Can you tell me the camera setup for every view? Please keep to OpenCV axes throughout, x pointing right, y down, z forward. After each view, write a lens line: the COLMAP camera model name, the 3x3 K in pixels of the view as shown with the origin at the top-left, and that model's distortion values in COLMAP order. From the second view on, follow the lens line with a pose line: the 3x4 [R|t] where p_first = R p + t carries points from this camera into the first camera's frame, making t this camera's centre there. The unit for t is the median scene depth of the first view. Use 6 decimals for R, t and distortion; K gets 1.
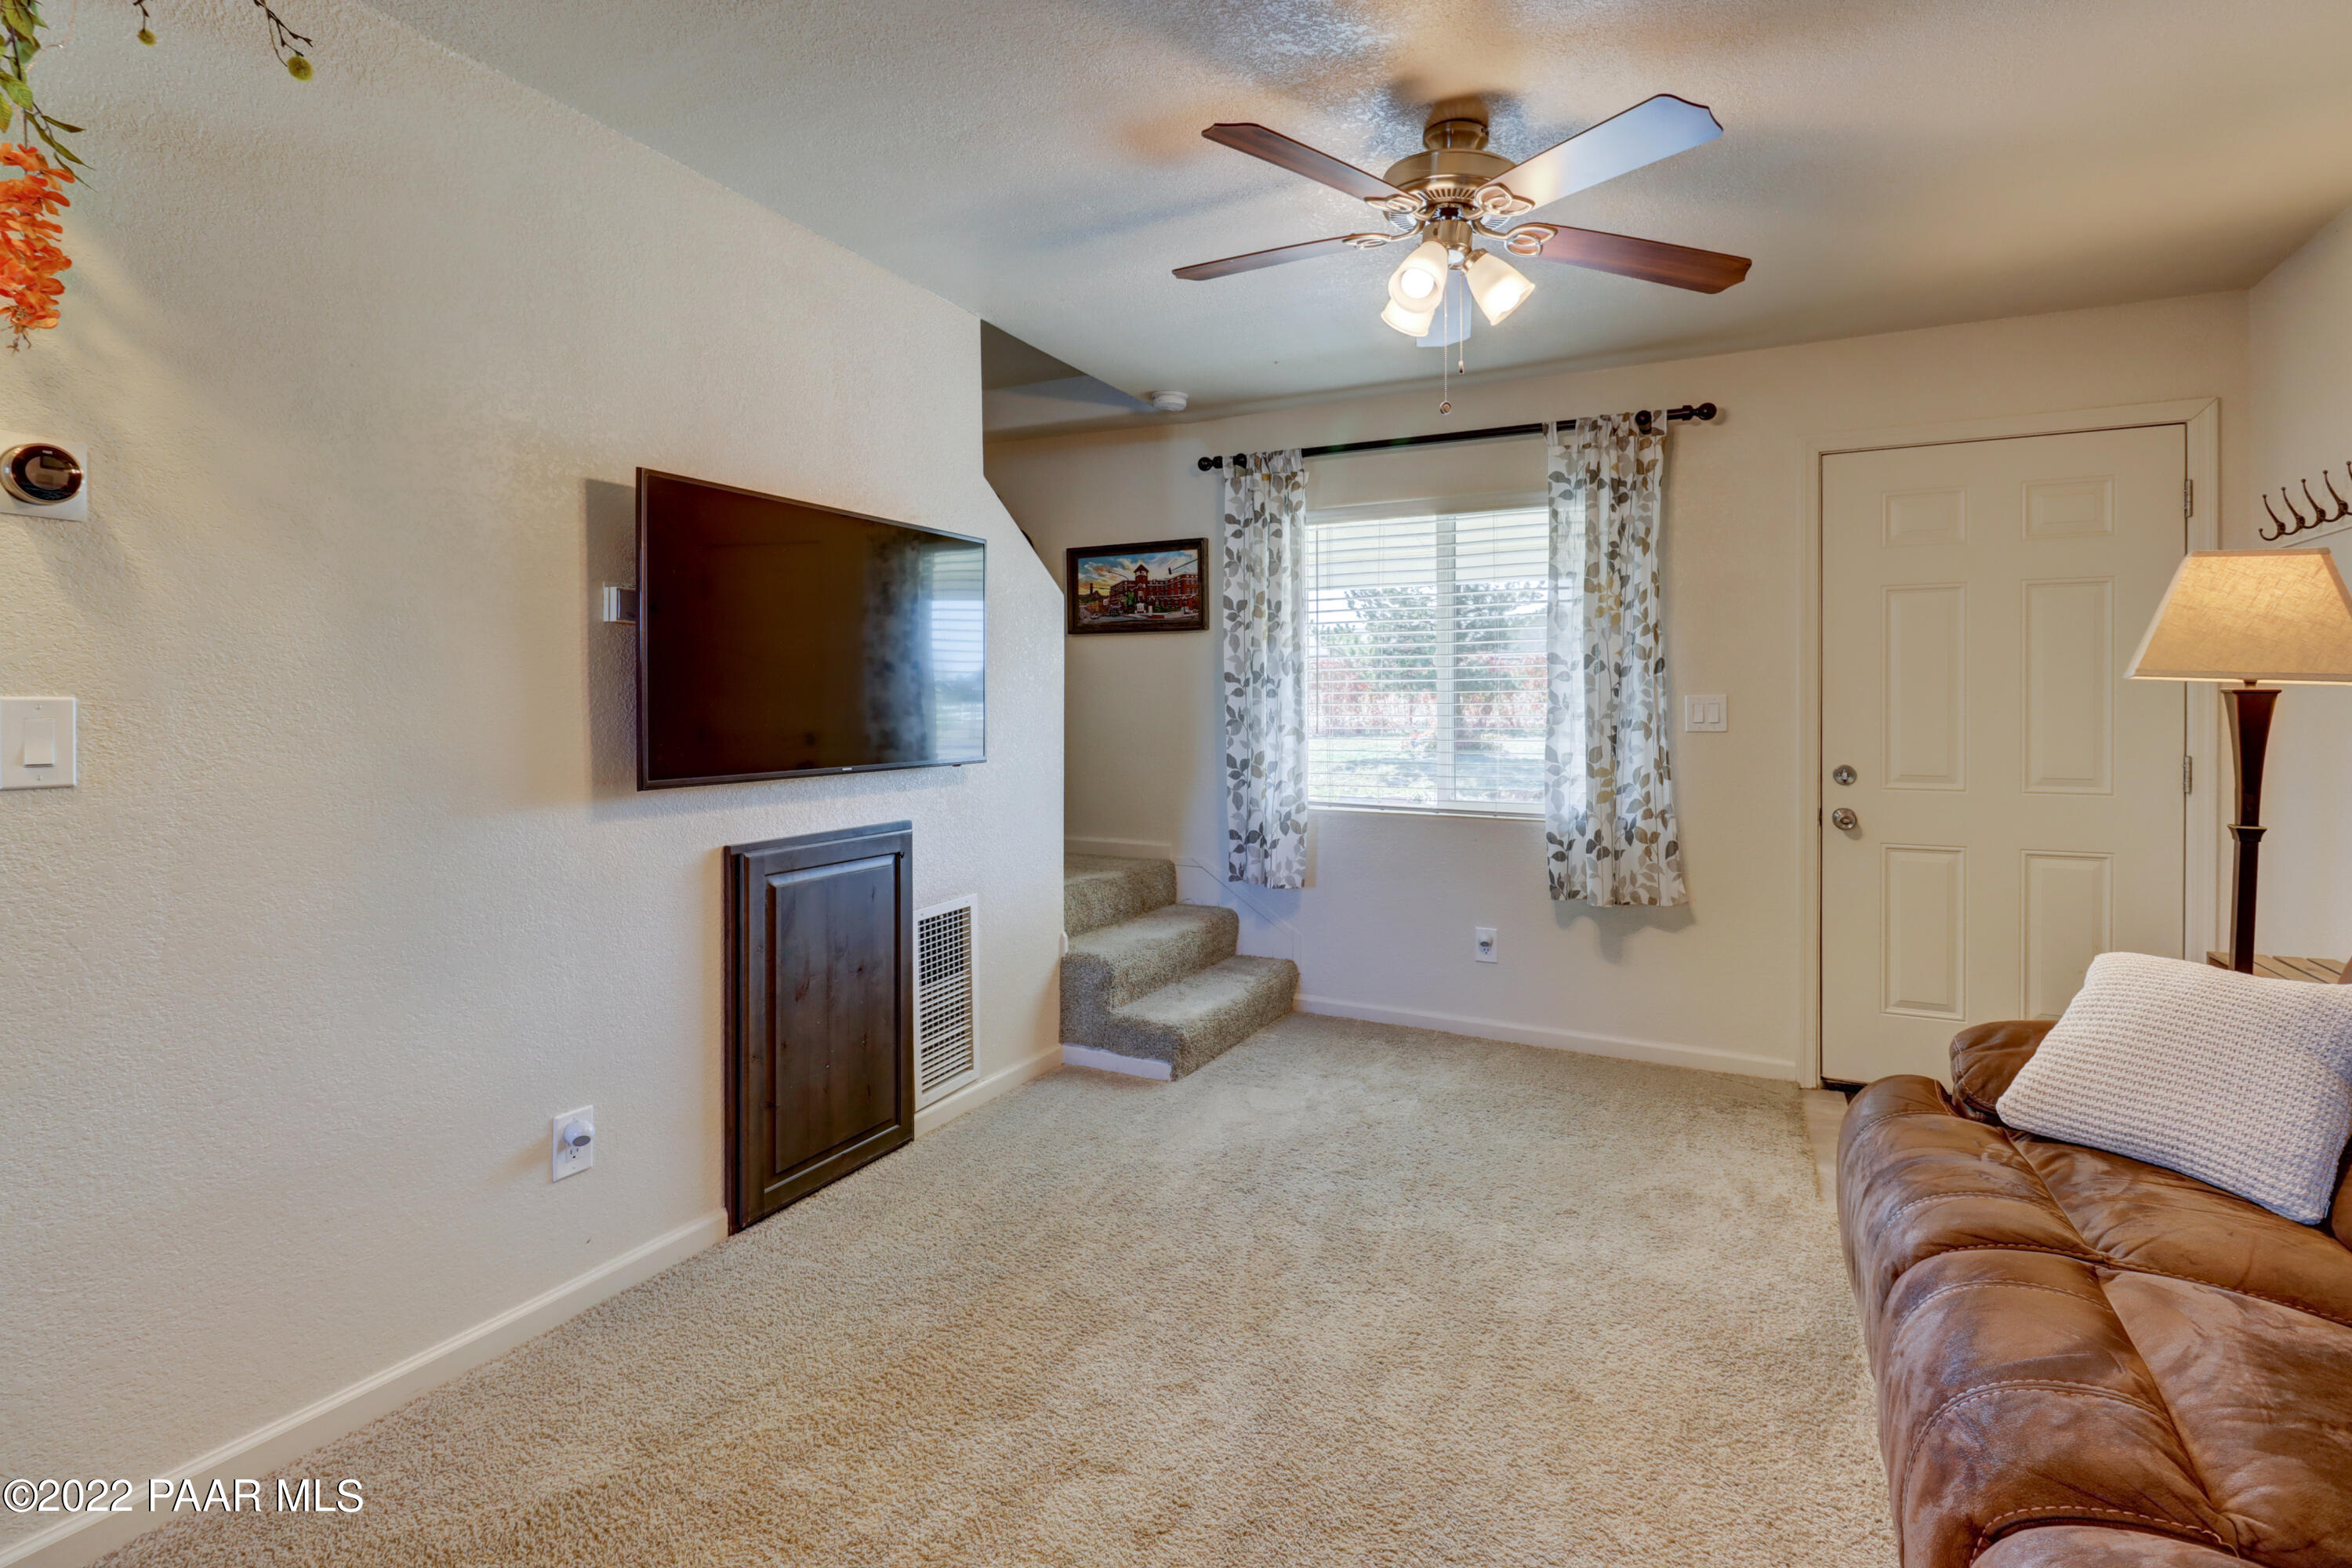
lens RADIAL K [[1110.4, 0, 1104.7], [0, 1110.4, 710.9], [0, 0, 1]] dist [0.010228, -0.011634]
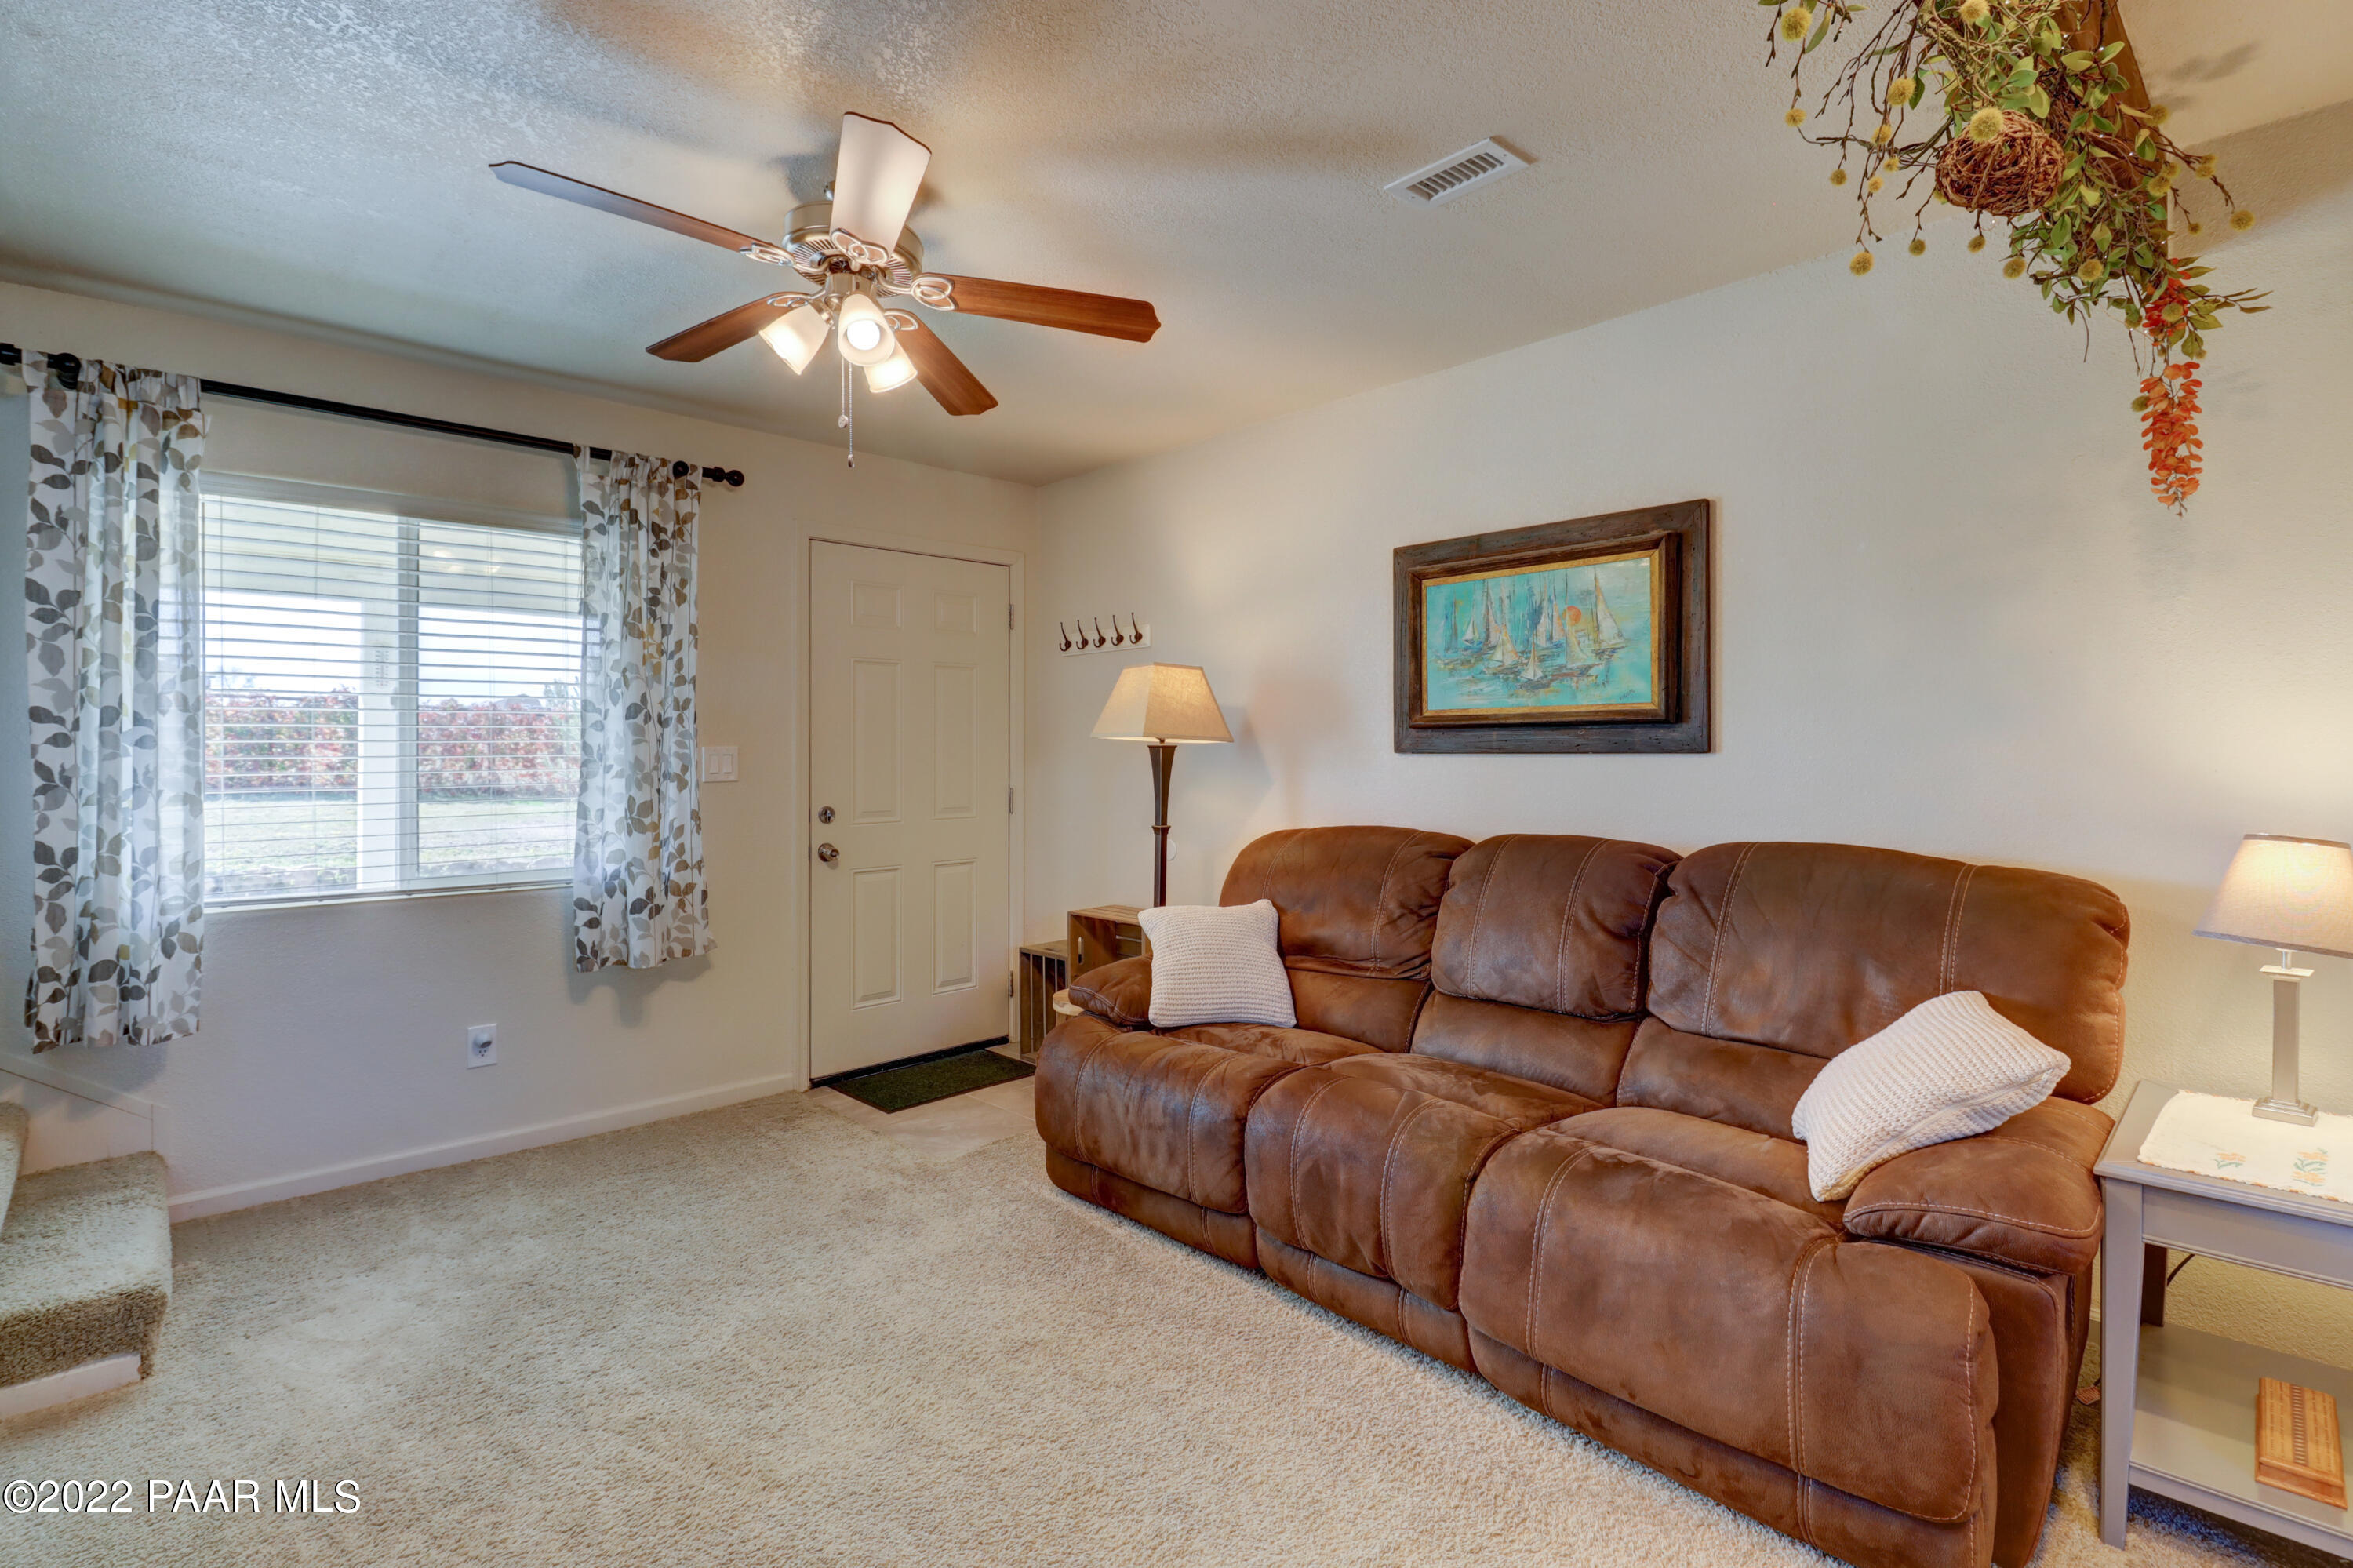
lens RADIAL K [[1110.9, 0, 1266.1], [0, 1110.9, 747.4], [0, 0, 1]] dist [0.010228, -0.011634]
pose [[0.274527, 0.001610, 0.961578, -0.321141], [0.010399, 0.999935, -0.004643, -0.003202], [-0.961523, 0.011274, 0.274492, 0.218600]]
